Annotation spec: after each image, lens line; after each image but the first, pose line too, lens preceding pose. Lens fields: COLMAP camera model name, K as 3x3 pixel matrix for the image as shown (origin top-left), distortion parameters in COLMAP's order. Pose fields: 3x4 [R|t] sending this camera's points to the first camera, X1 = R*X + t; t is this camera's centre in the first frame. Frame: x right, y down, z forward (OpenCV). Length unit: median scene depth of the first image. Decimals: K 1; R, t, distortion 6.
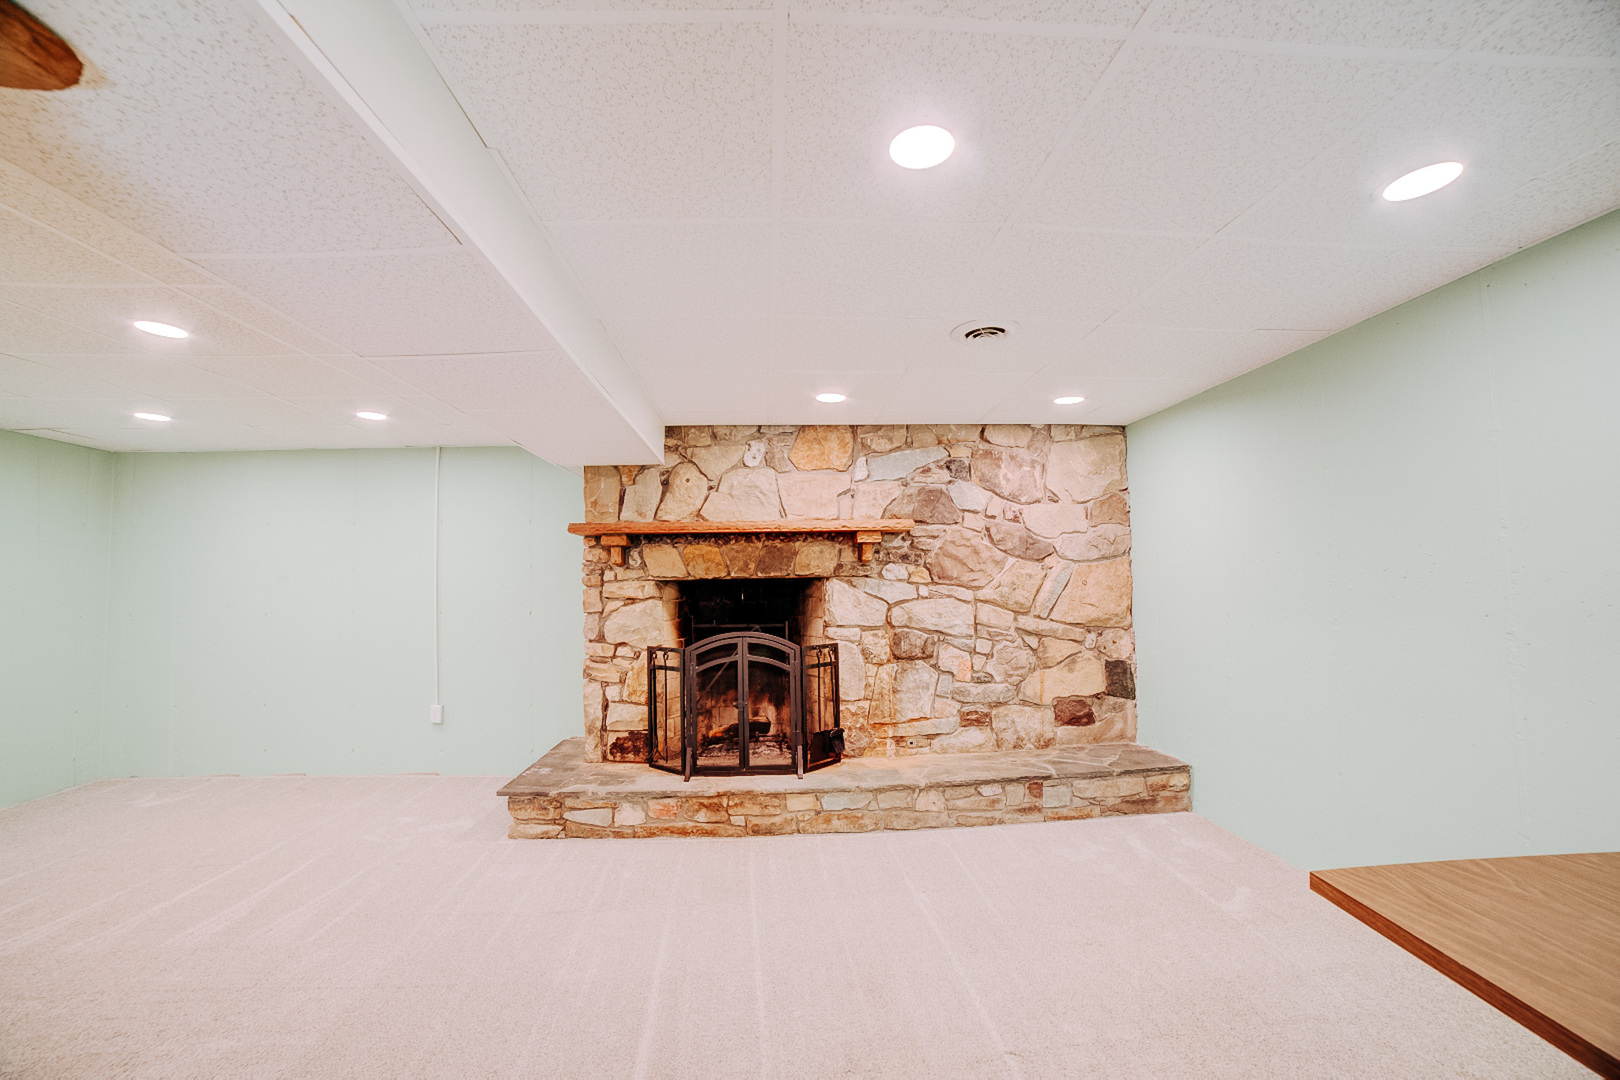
lens RADIAL K [[648.9, 0, 804.6], [0, 648.9, 543.8], [0, 0, 1]] dist [-0.093341, 0.035112]
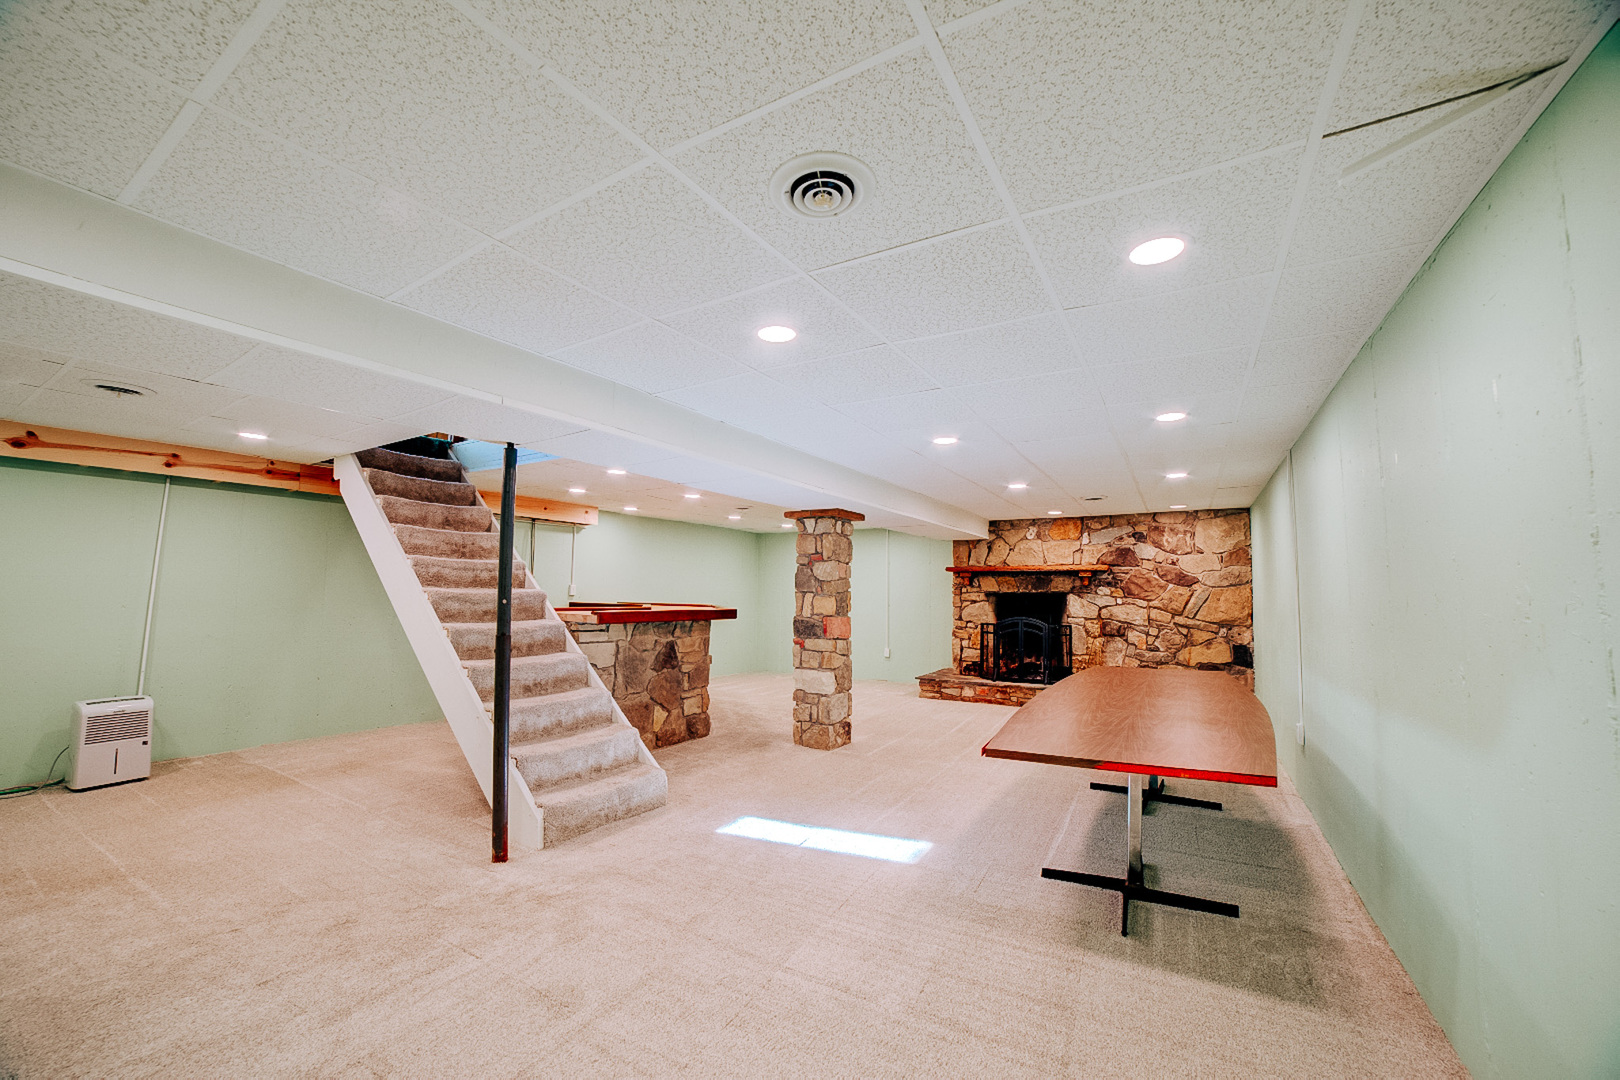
lens RADIAL K [[648.9, 0, 804.6], [0, 648.9, 543.8], [0, 0, 1]] dist [-0.093341, 0.035112]
pose [[0.816263, -0.019439, -0.577354, 0.519149], [-0.004959, 0.999161, -0.040652, -0.016435], [0.577660, 0.036046, 0.815481, -1.104171]]
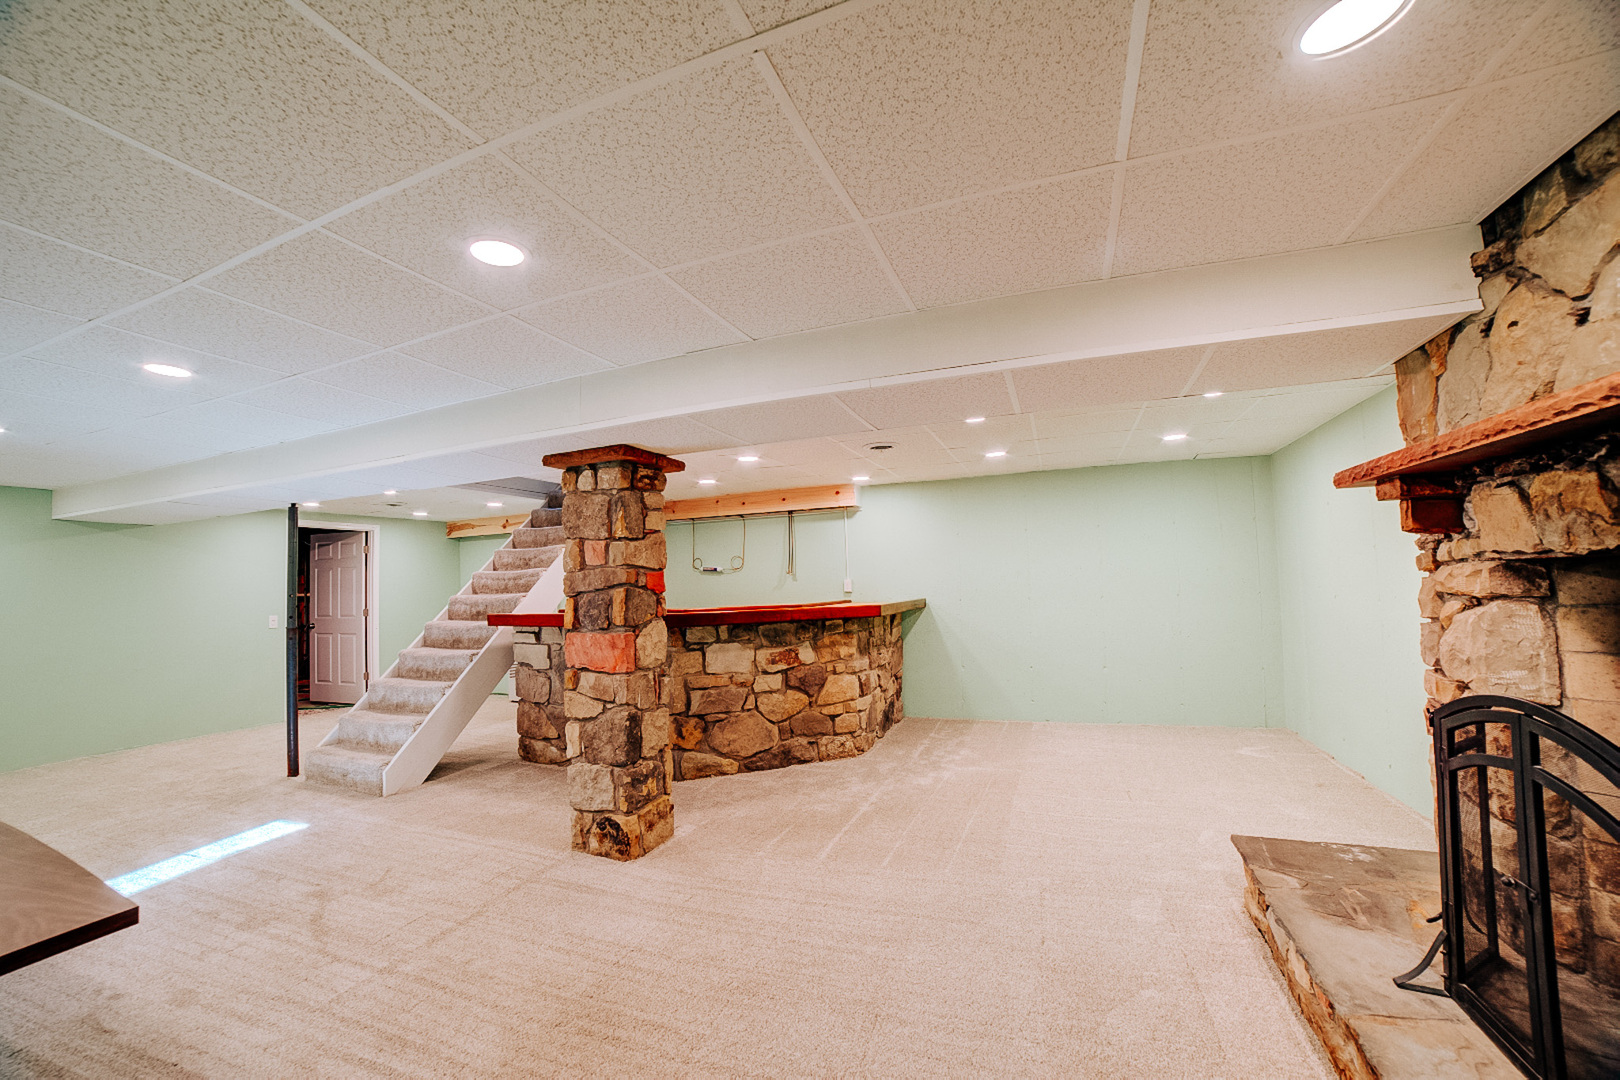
lens RADIAL K [[648.9, 0, 804.6], [0, 648.9, 543.8], [0, 0, 1]] dist [-0.093341, 0.035112]
pose [[-0.432116, -0.026146, -0.901439, 0.380144], [0.066561, 0.995929, -0.060793, 0.037422], [0.899358, -0.086270, -0.428617, 0.735968]]
